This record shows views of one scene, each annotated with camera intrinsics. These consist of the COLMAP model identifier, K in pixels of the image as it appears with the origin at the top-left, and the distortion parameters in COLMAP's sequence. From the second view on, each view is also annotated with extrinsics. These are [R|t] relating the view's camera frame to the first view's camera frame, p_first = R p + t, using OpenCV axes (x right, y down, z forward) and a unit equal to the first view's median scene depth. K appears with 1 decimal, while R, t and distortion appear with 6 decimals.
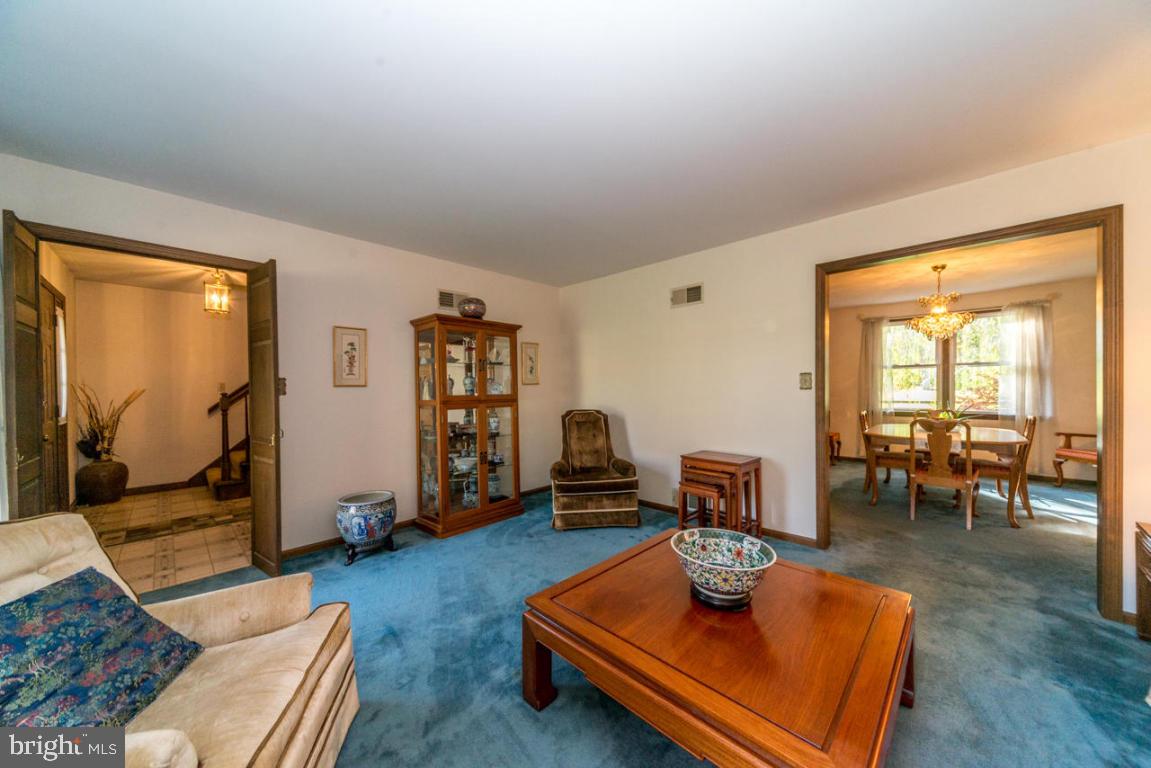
lens RADIAL K [[389.7, 0, 575.5], [0, 389.7, 384.0], [0, 0, 1]] dist [0.000986, 0.000061]
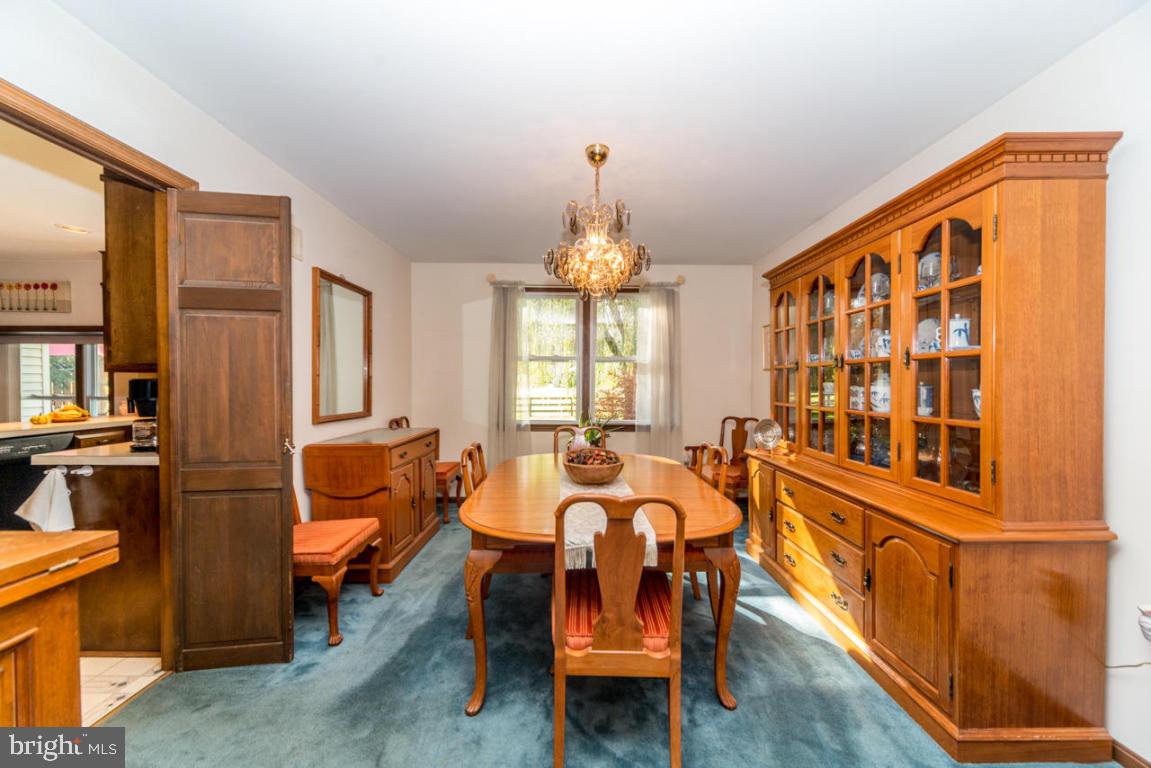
lens RADIAL K [[408.7, 0, 575.5], [0, 408.7, 384.0], [0, 0, 1]] dist [-0.000431, -0.000067]
pose [[0.708357, 0.002599, 0.705850, 0.471975], [-0.011971, 0.999894, 0.008331, -0.008284], [-0.705753, -0.014351, 0.708312, 0.560589]]
